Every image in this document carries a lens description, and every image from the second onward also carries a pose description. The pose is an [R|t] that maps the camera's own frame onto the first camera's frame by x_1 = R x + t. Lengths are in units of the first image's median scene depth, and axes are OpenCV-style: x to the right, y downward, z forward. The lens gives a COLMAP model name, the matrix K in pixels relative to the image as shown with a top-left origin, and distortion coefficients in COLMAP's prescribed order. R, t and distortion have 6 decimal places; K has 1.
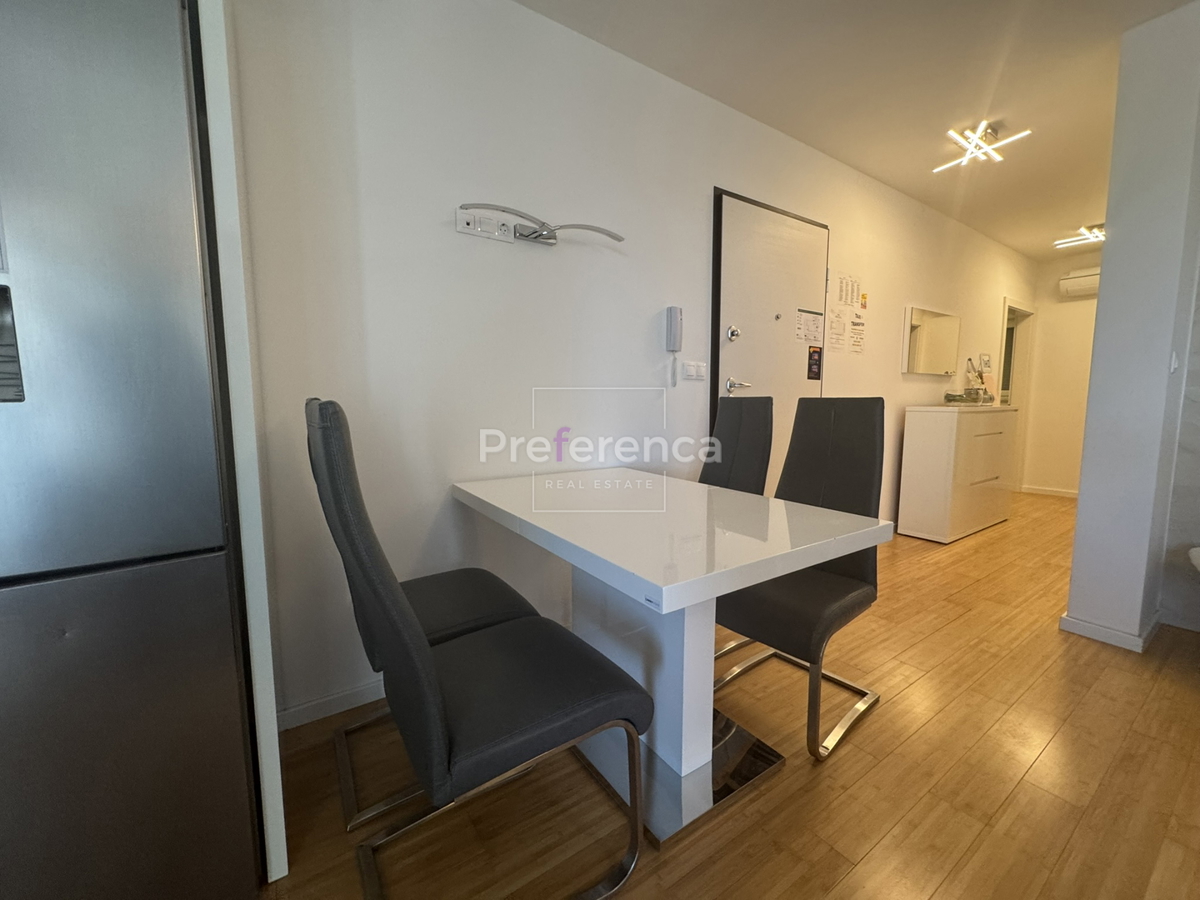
lens RADIAL K [[474.5, 0, 610.3], [0, 474.5, 449.2], [0, 0, 1]] dist [0.000037, 0.000249]
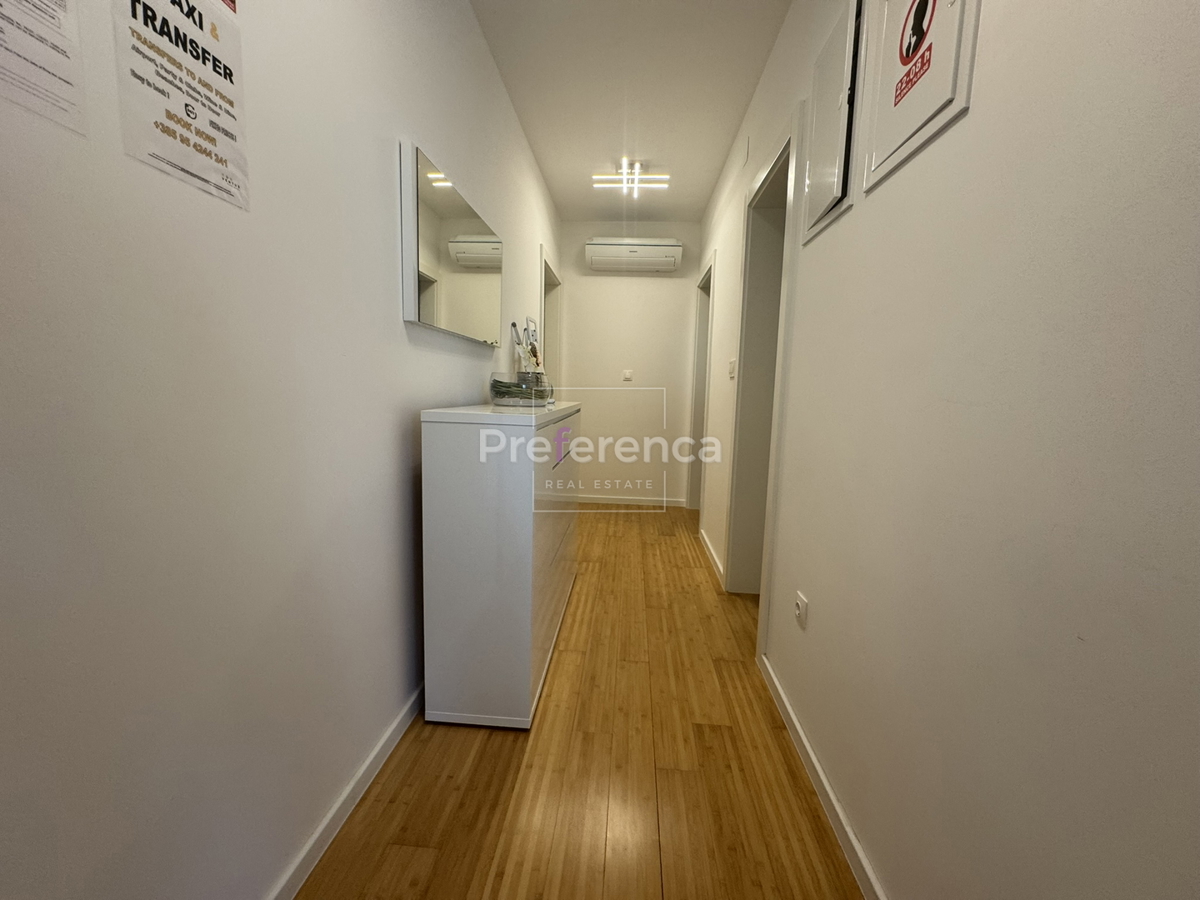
lens RADIAL K [[474.5, 0, 605.4], [0, 474.5, 445.8], [0, 0, 1]] dist [0.000037, 0.000249]
pose [[0.611218, -0.074719, 0.787927, 0.362468], [0.055517, 0.997129, 0.051492, -0.063881], [-0.789512, 0.012271, 0.613612, 0.571776]]
